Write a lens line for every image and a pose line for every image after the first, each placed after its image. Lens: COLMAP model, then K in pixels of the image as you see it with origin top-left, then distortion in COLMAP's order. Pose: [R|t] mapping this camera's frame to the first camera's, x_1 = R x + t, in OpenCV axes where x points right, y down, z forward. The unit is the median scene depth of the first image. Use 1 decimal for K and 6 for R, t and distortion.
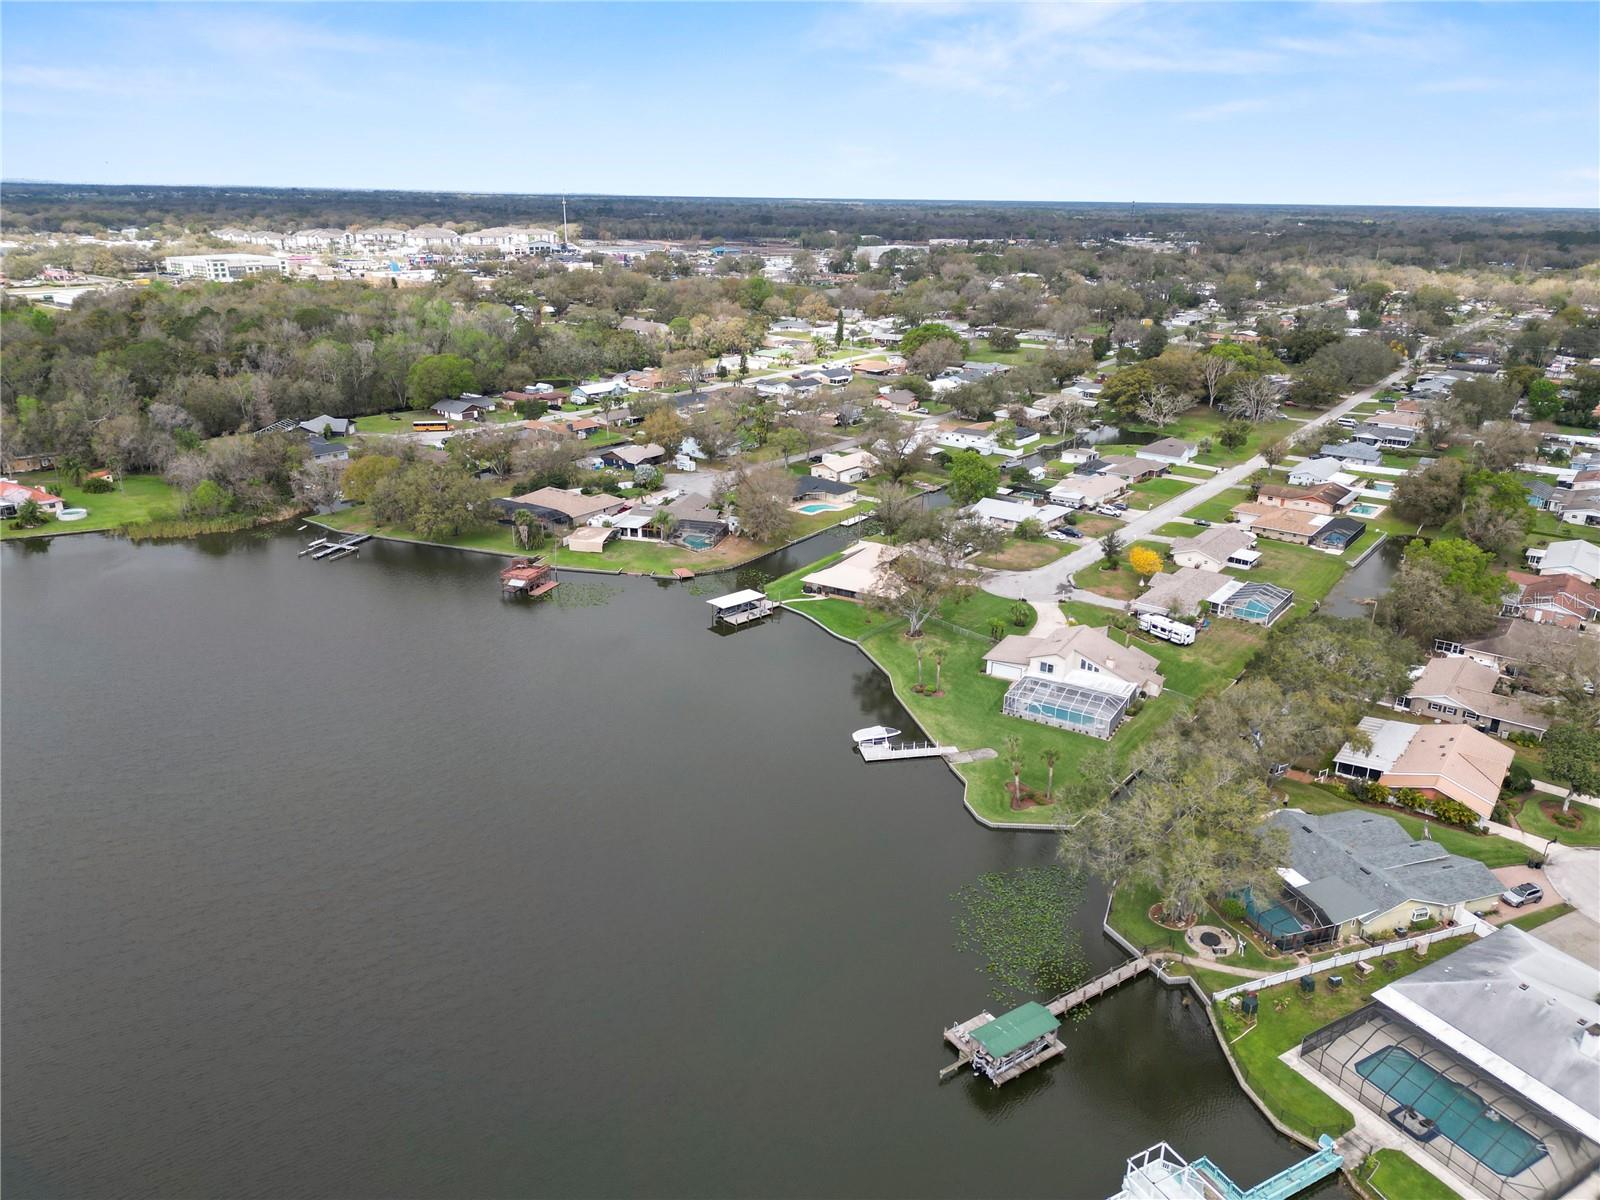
lens RADIAL K [[1114.7, 0, 800.0], [0, 1114.7, 600.0], [0, 0, 1]] dist [0.085153, -0.086798]
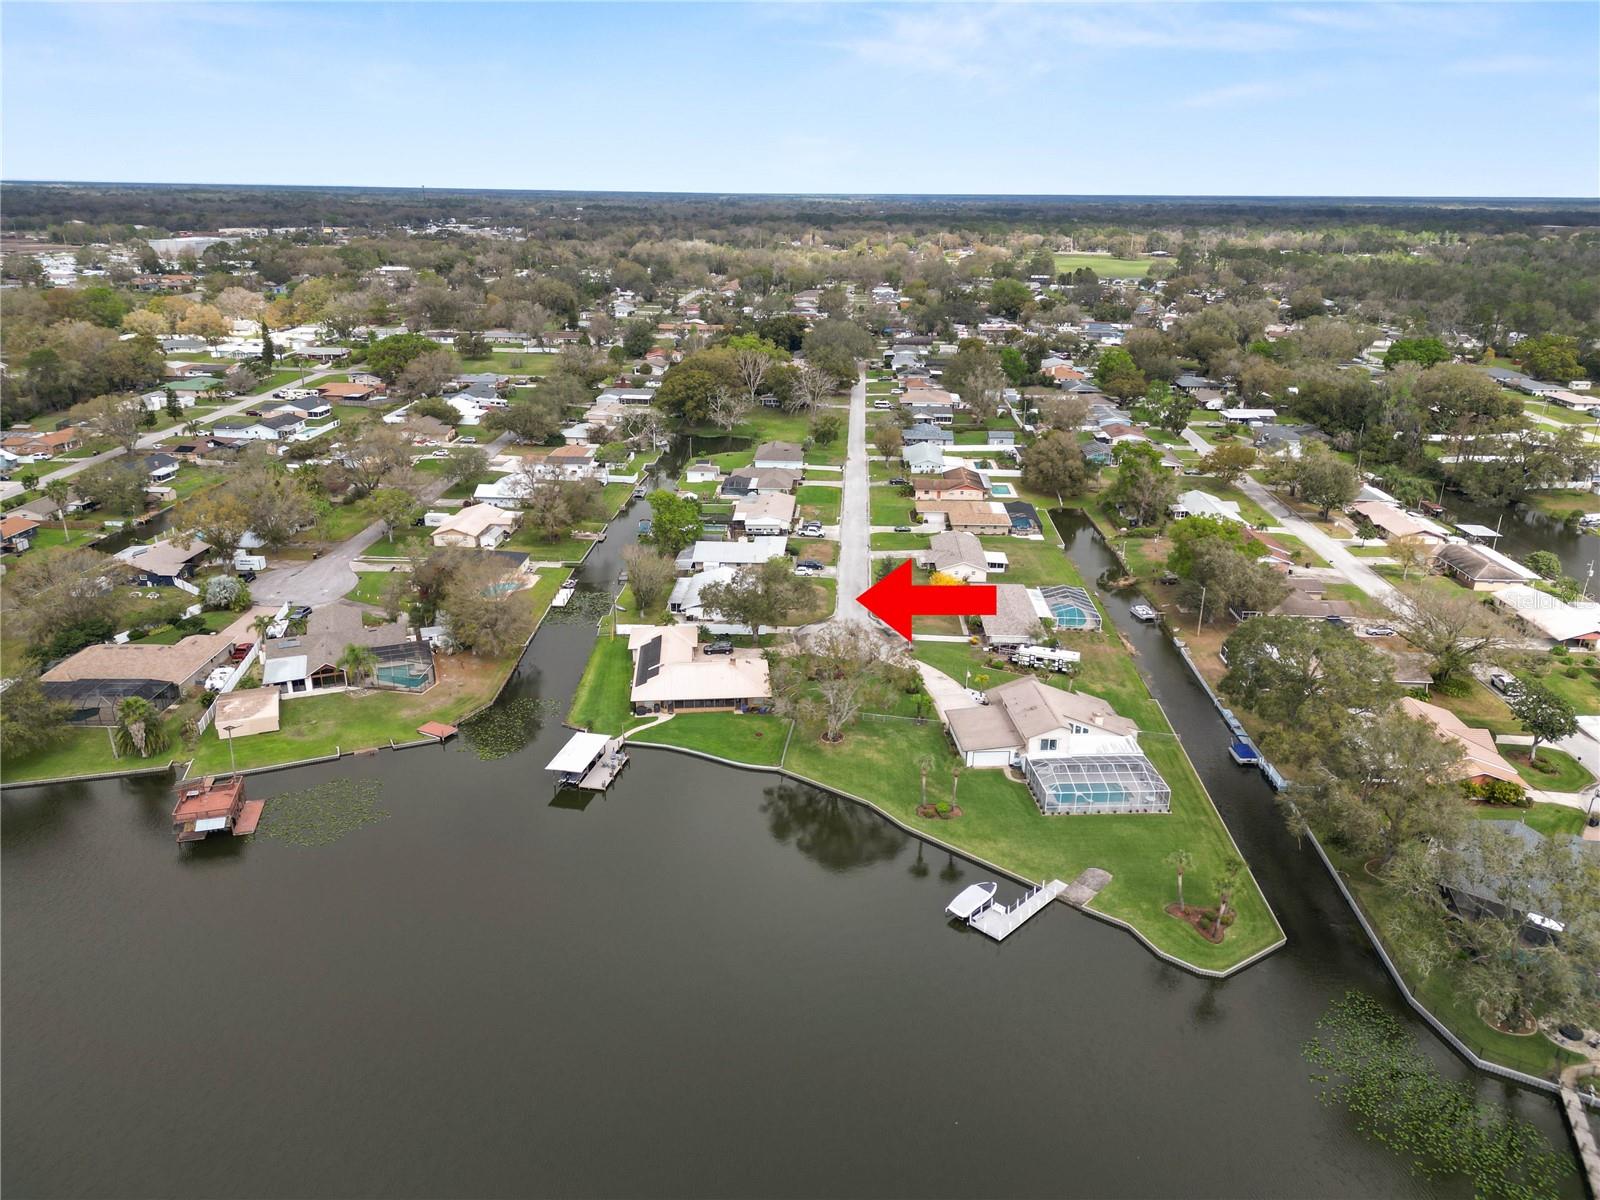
lens RADIAL K [[1114.7, 0, 800.0], [0, 1114.7, 600.0], [0, 0, 1]] dist [0.085153, -0.086798]
pose [[0.820847, -0.202964, 0.533869, -0.261089], [0.196401, 0.978033, 0.069850, -0.101834], [-0.536319, 0.047517, 0.842677, 0.266022]]
